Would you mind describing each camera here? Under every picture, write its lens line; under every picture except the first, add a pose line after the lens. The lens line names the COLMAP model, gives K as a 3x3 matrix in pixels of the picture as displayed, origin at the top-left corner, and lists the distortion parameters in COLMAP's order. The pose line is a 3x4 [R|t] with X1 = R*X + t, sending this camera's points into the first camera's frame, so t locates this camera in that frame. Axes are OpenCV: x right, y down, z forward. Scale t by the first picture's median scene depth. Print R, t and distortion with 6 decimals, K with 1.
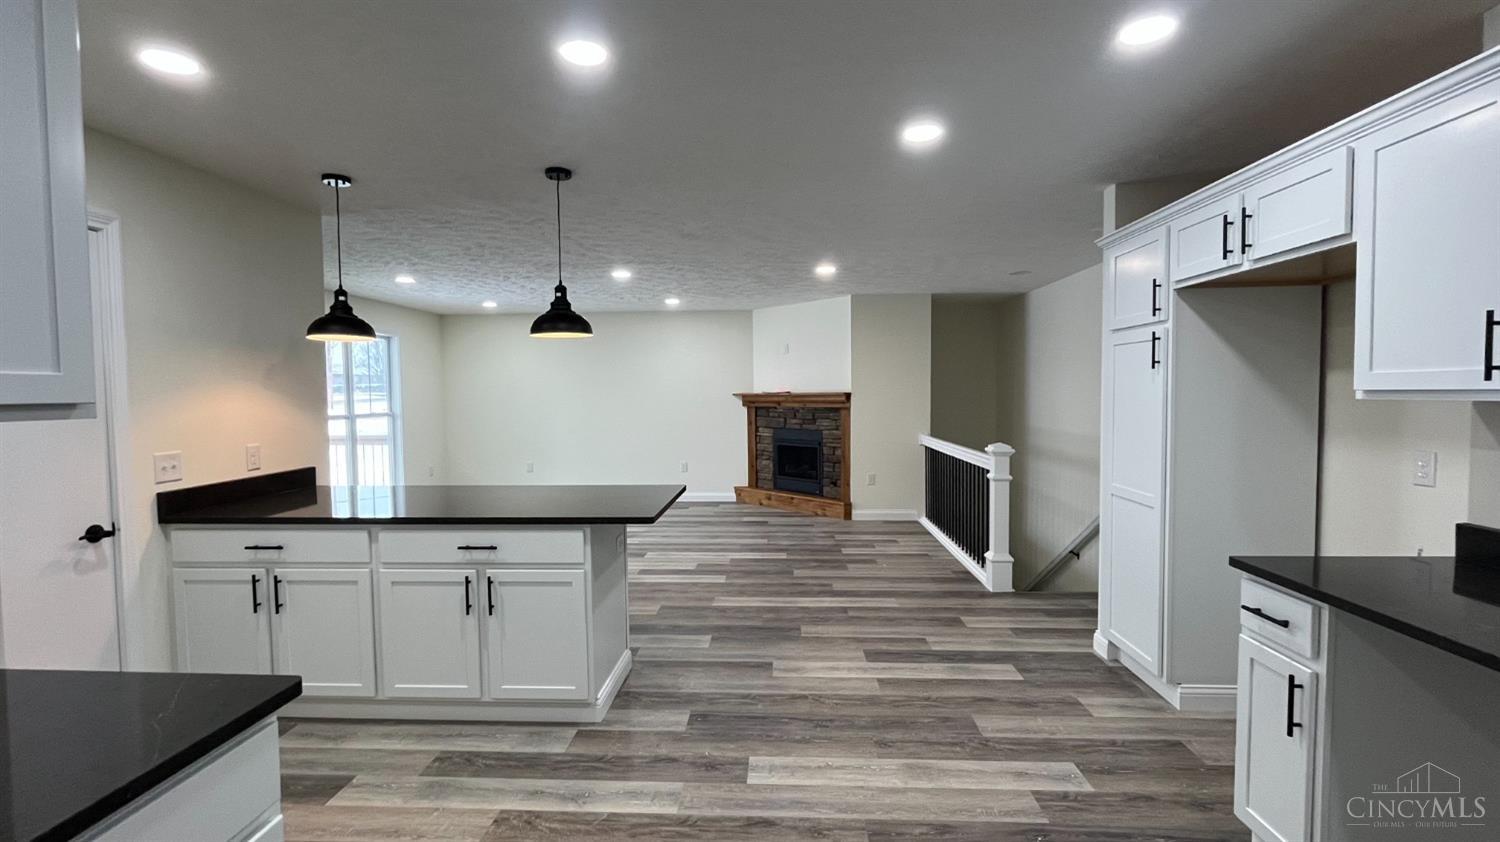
lens RADIAL K [[662.5, 0, 748.4], [0, 662.5, 420.9], [0, 0, 1]] dist [-0.001747, -0.000384]
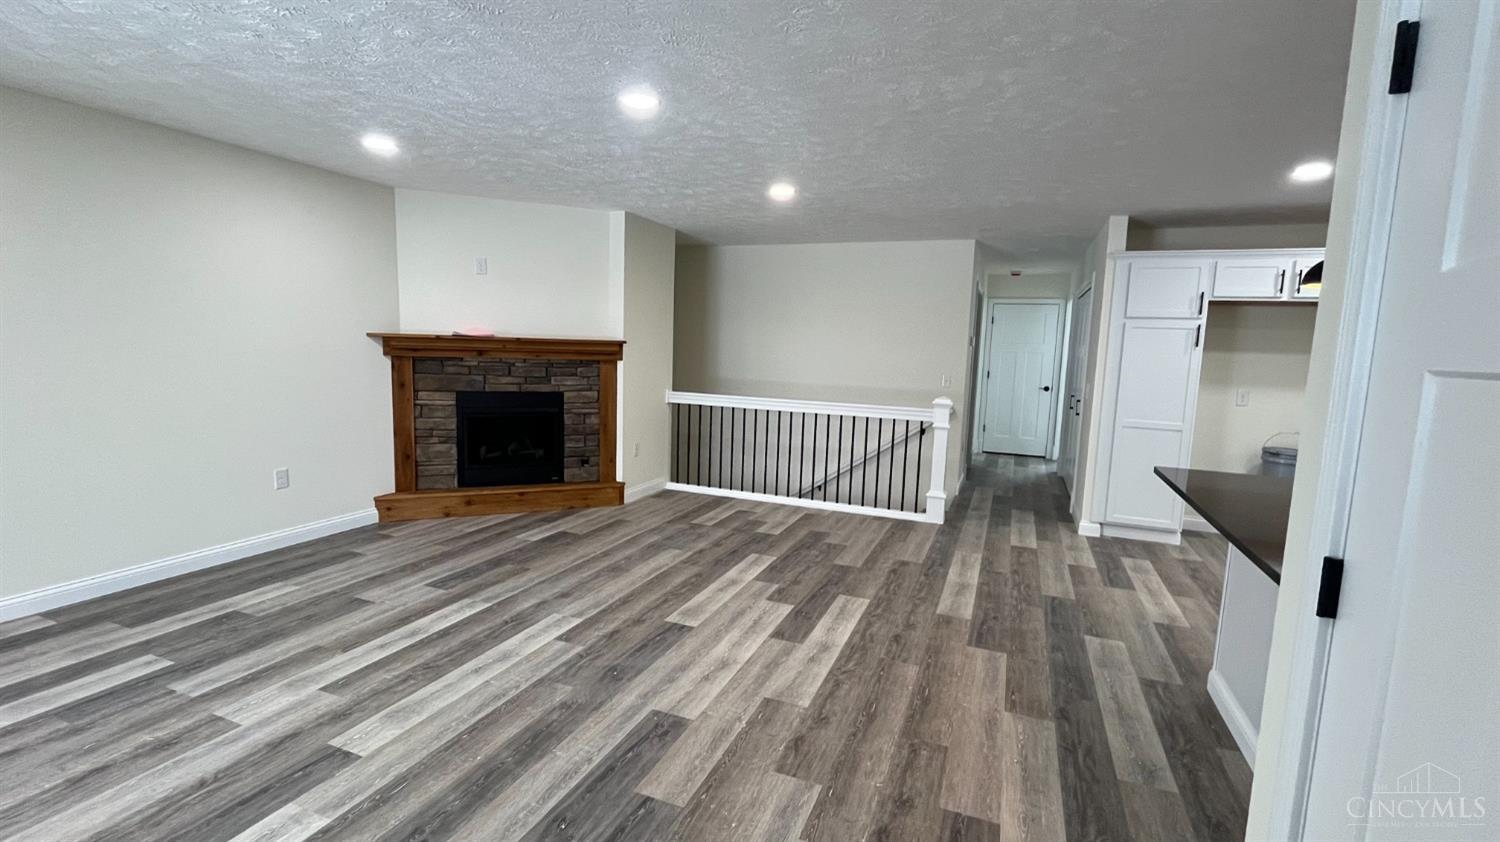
lens RADIAL K [[662.5, 0, 751.5], [0, 662.5, 420.0], [0, 0, 1]] dist [-0.001747, -0.000384]
pose [[0.320140, -0.089509, 0.943132, -0.666362], [0.002038, 0.995589, 0.093796, -0.029282], [-0.947368, -0.028106, 0.318910, 0.762509]]
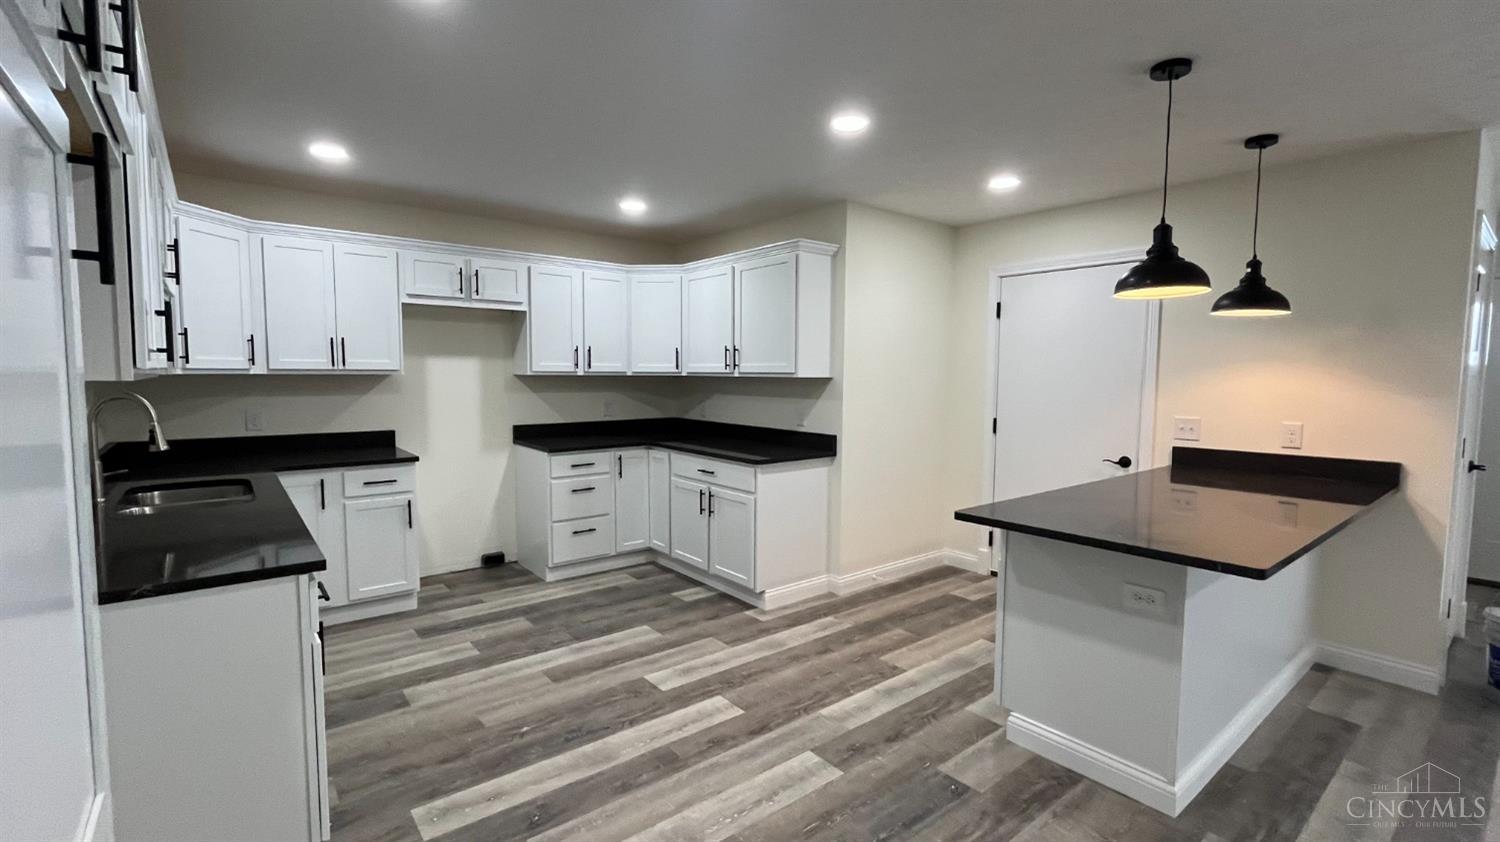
lens RADIAL K [[662.5, 0, 756.2], [0, 662.5, 420.9], [0, 0, 1]] dist [-0.001747, -0.000384]
pose [[-0.736535, 0.054195, -0.674225, 0.303767], [-0.029491, 0.993264, 0.112056, -0.032698], [0.675757, 0.102417, -0.729975, 0.686634]]
